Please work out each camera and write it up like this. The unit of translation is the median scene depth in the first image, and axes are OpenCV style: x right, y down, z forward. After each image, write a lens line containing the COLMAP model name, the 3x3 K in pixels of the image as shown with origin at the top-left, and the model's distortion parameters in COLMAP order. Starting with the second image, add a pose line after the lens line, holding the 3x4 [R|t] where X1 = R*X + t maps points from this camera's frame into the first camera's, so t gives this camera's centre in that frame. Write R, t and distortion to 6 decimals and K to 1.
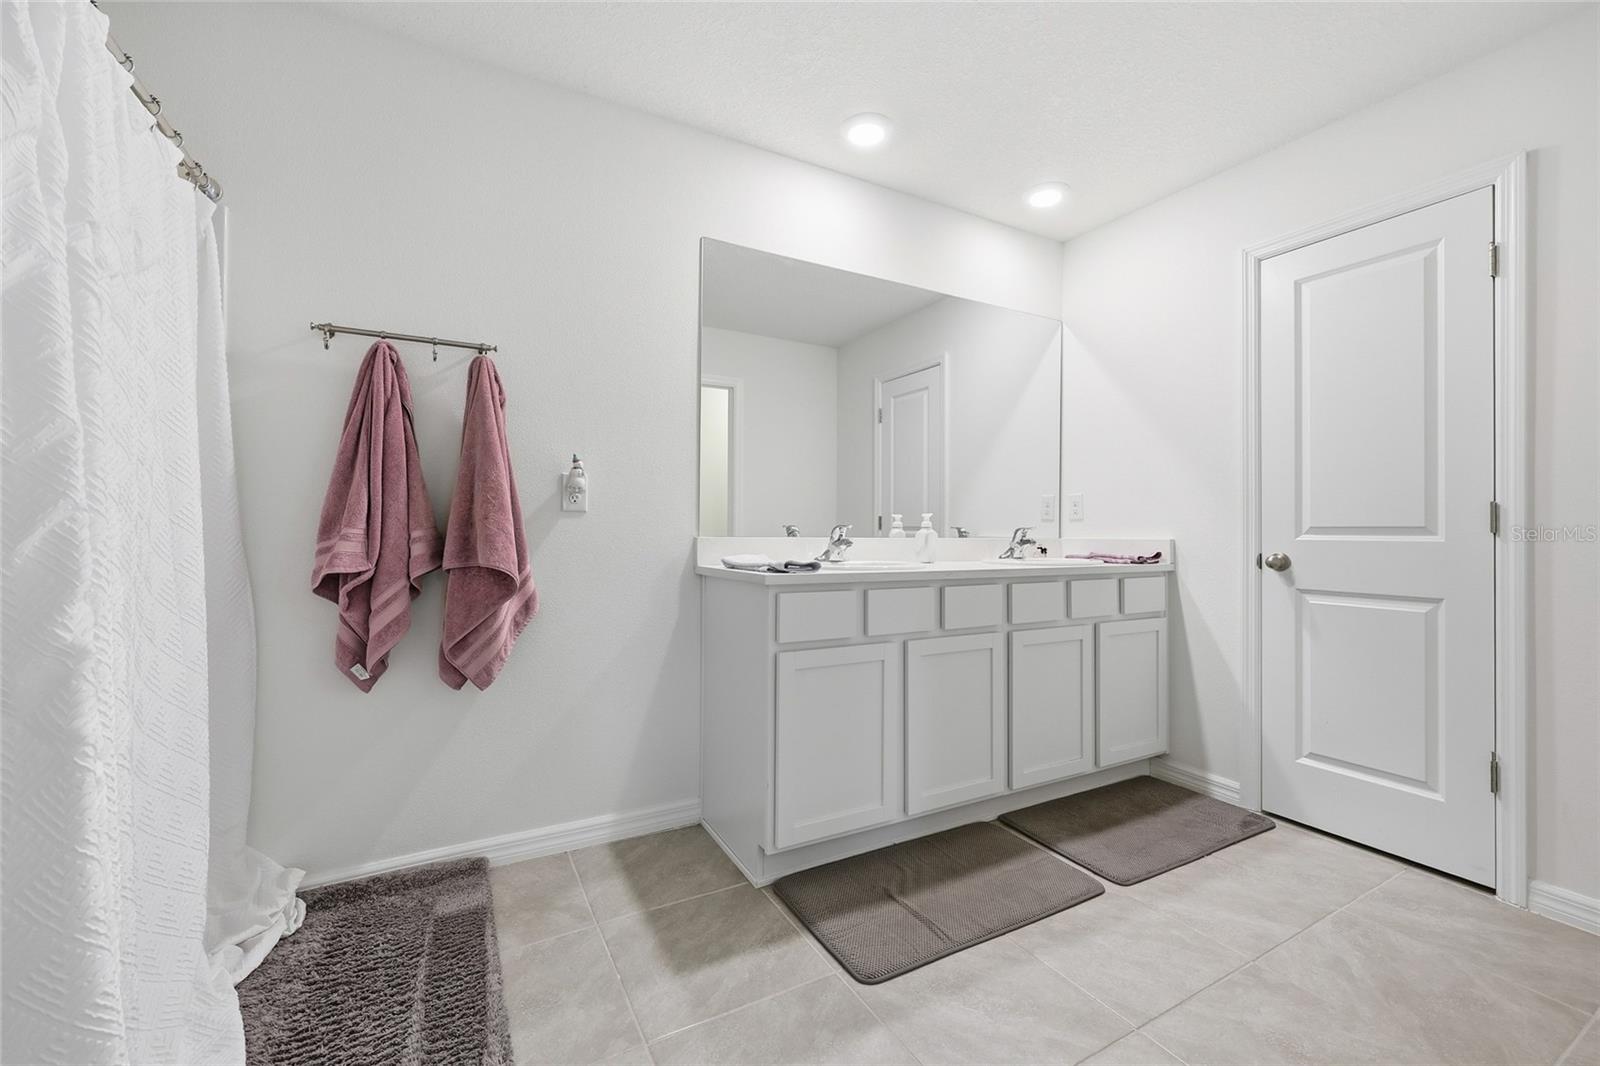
lens RADIAL K [[661.6, 0, 801.3], [0, 661.6, 528.1], [0, 0, 1]] dist [0.000735, -0.000080]
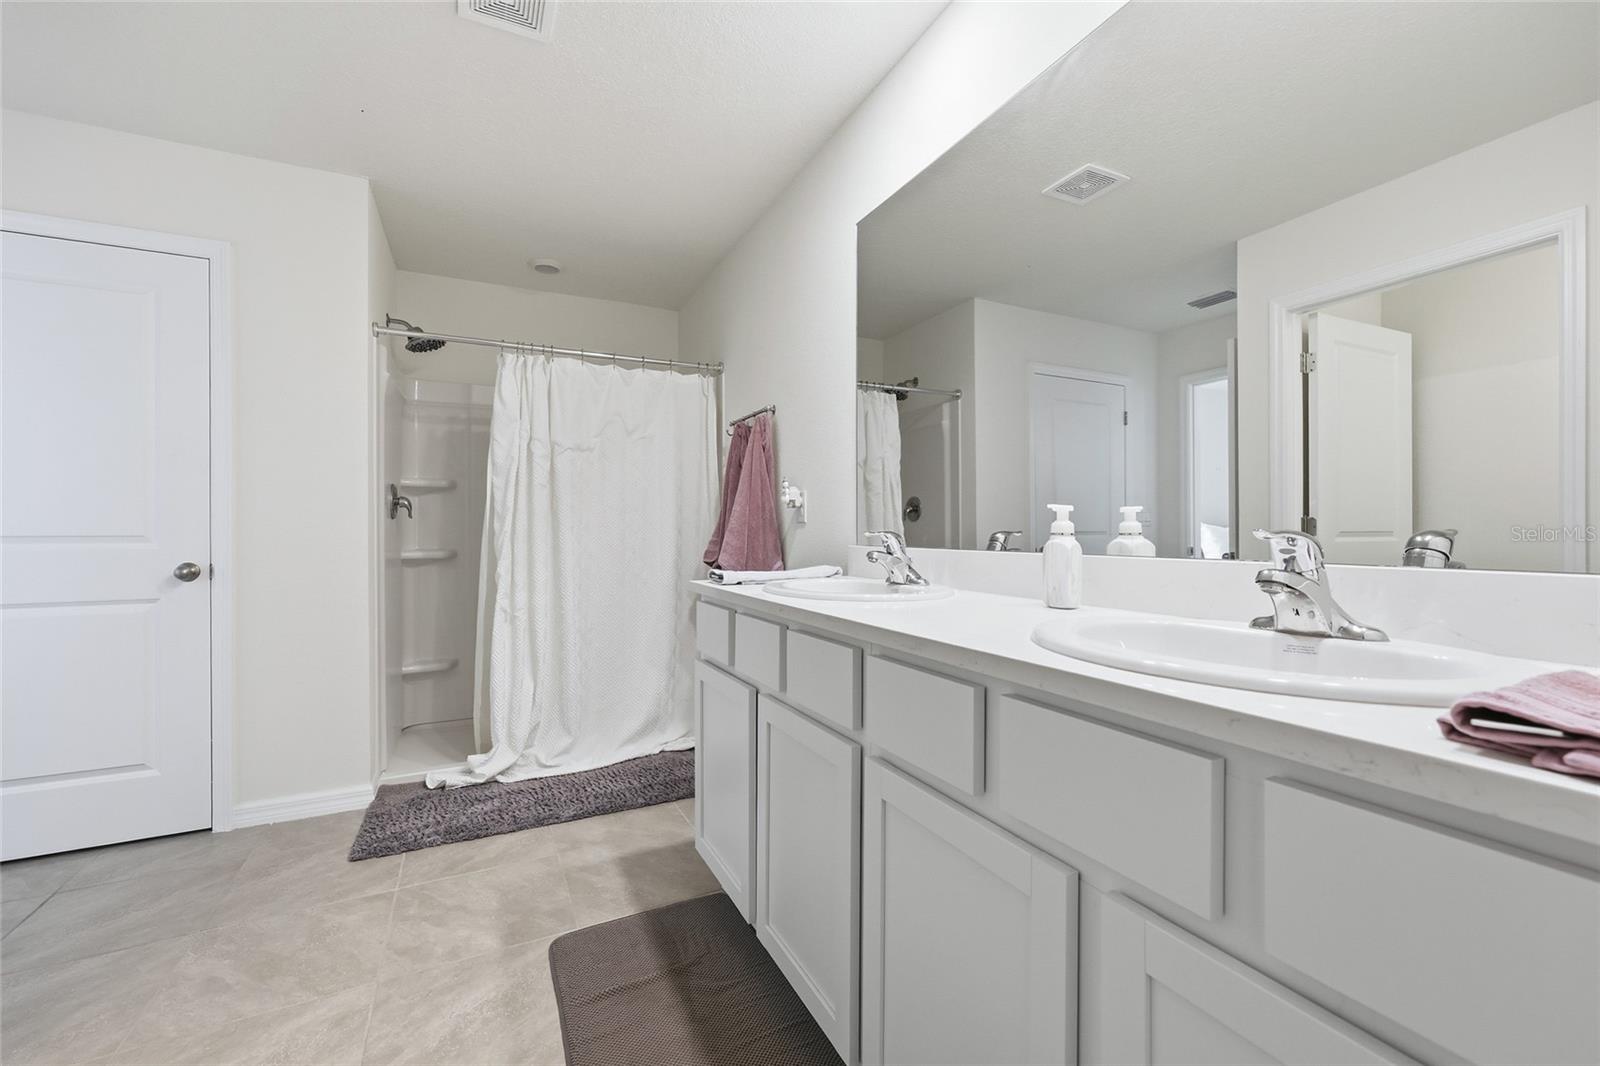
lens RADIAL K [[661.6, 0, 801.3], [0, 661.6, 528.1], [0, 0, 1]] dist [0.000735, -0.000080]
pose [[-0.044097, -0.005445, -0.999012, 1.094911], [0.008422, 0.999948, -0.005822, -0.005624], [0.998992, -0.008670, -0.044049, 1.340937]]
